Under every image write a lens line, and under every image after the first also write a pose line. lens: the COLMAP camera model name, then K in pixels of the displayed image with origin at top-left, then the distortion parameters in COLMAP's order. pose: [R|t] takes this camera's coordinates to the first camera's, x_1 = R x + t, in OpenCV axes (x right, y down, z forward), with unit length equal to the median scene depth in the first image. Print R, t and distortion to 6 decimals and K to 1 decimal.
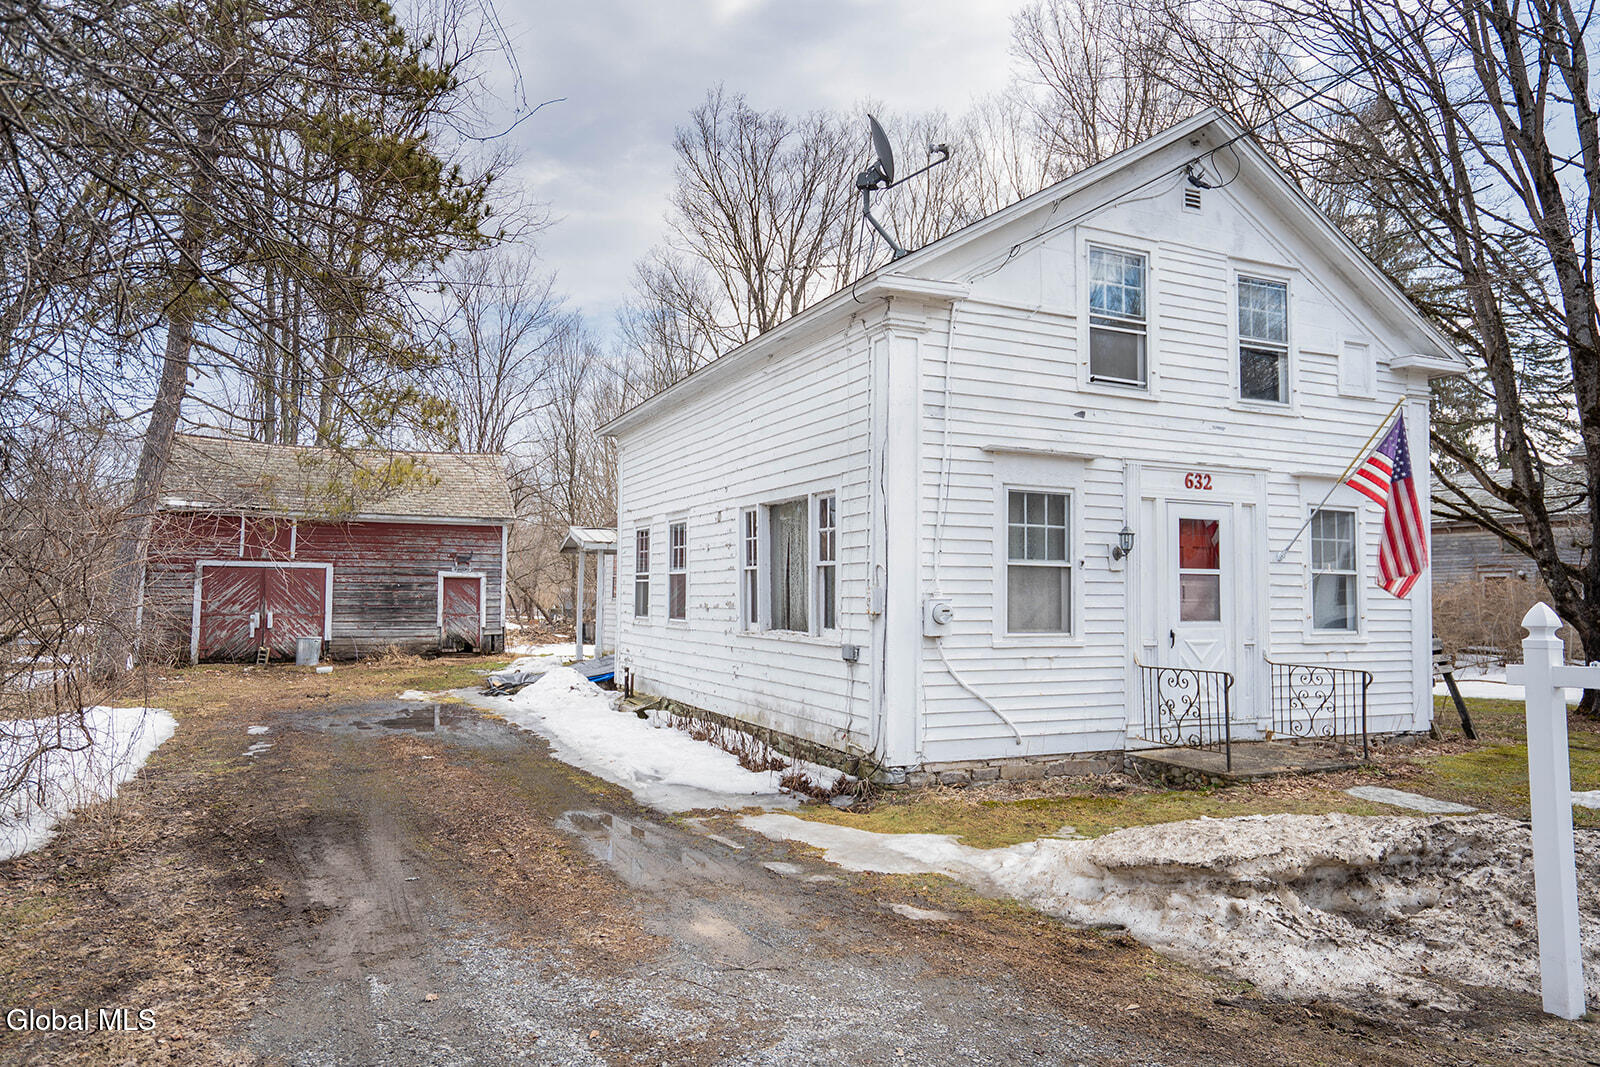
lens RADIAL K [[1038.8, 0, 797.6], [0, 1038.8, 551.4], [0, 0, 1]] dist [-0.011291, 0.000400]
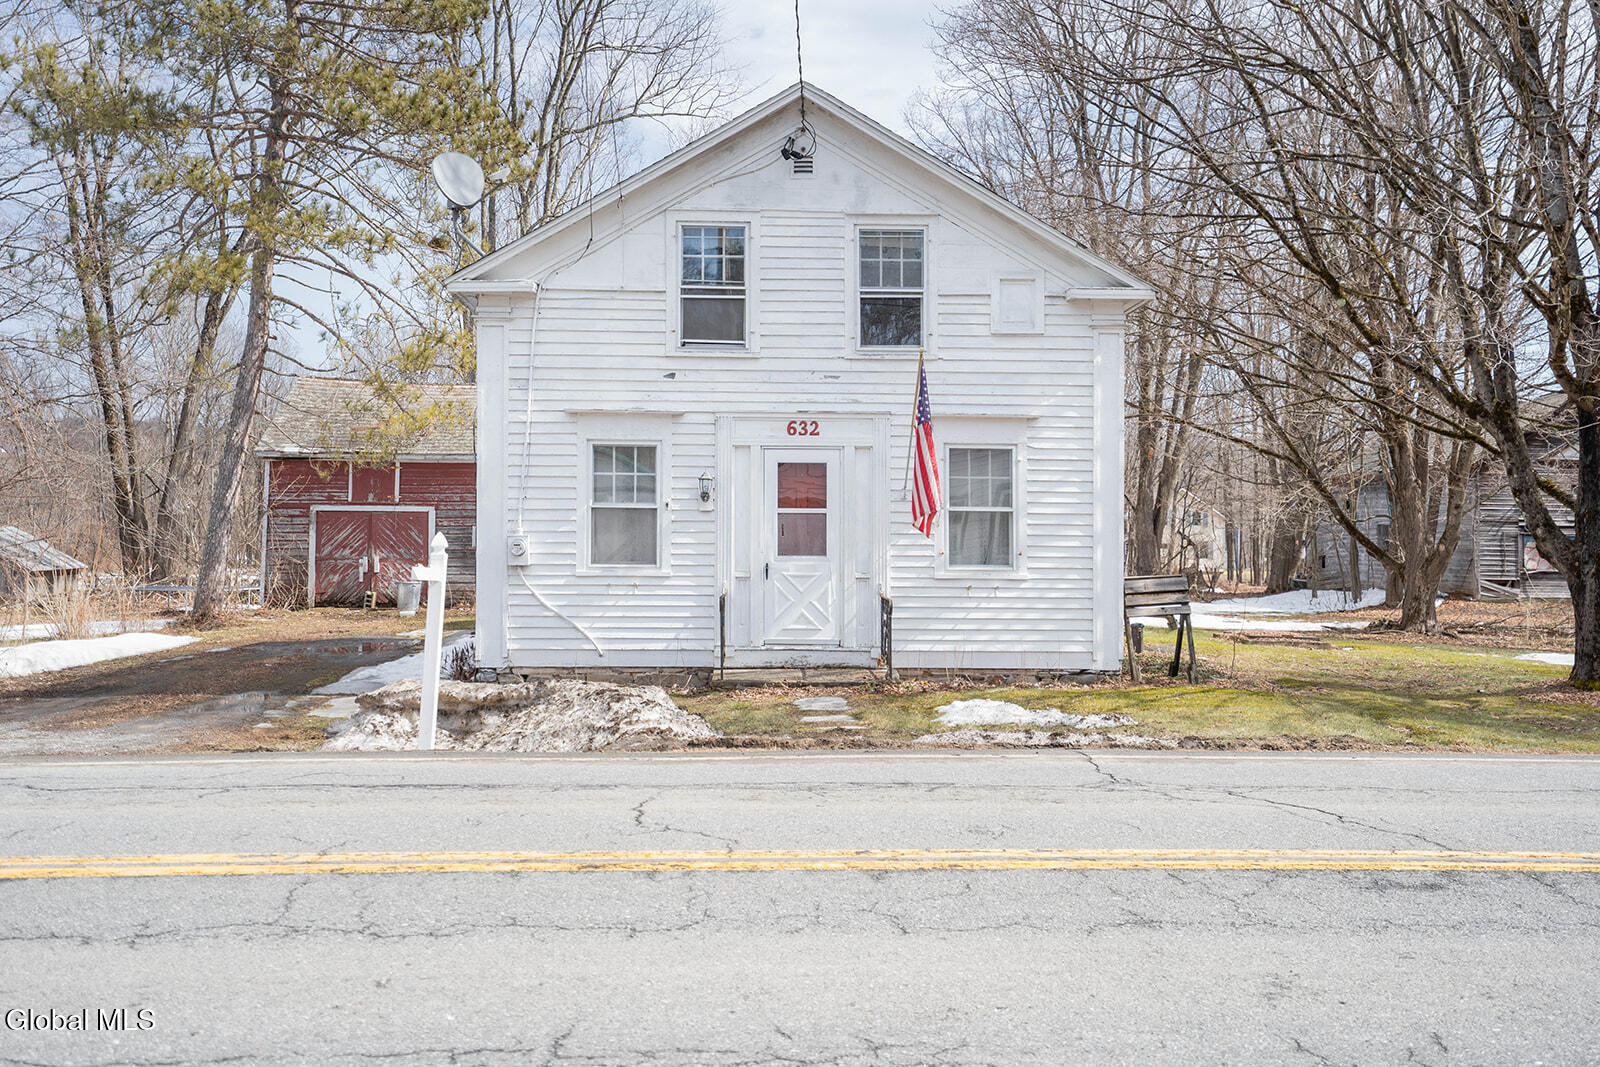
lens RADIAL K [[1525.5, 0, 800.0], [0, 1525.5, 533.5], [0, 0, 1]] dist [0.019298, 0.006511]
pose [[0.928316, -0.005248, -0.371754, 0.702954], [0.018805, 0.999283, 0.032851, -0.006781], [0.371316, -0.037488, 0.927750, -0.356862]]
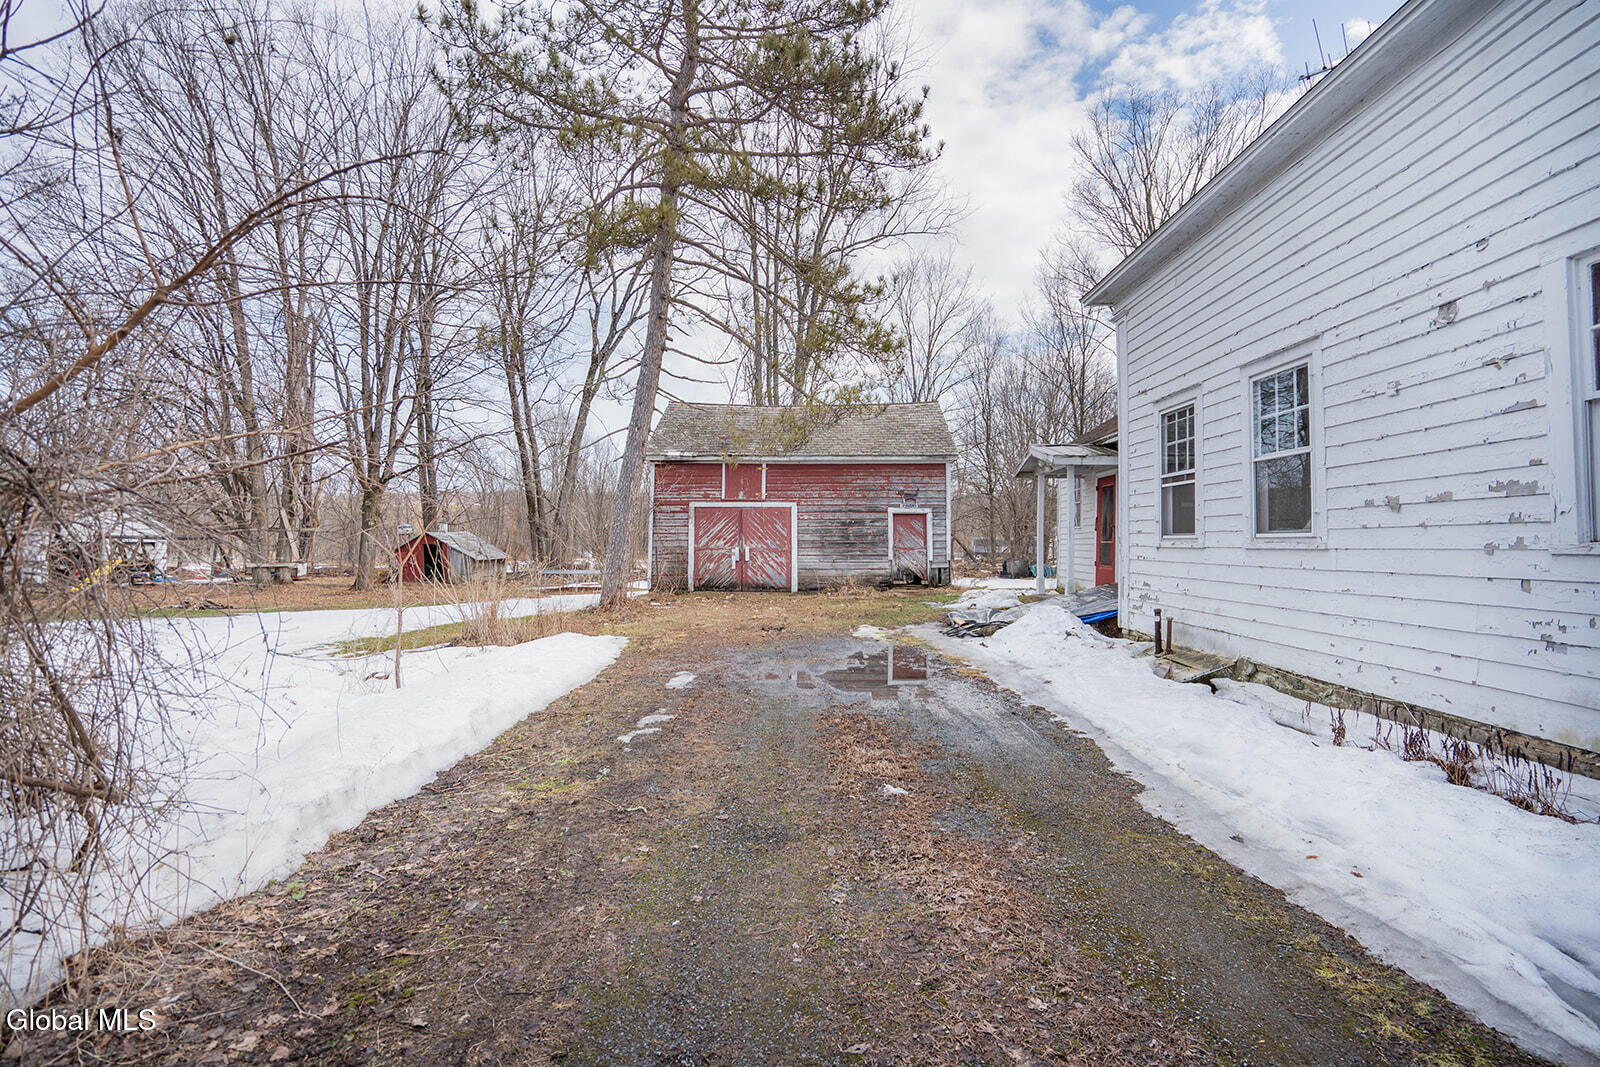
lens RADIAL K [[732.1, 0, 800.0], [0, 732.1, 533.5], [0, 0, 1]] dist [-0.061390, 0.000107]
pose [[0.902049, -0.015519, -0.431354, -0.189987], [0.026898, 0.999432, 0.020292, 0.050049], [0.430794, -0.029907, 0.901954, 0.516249]]
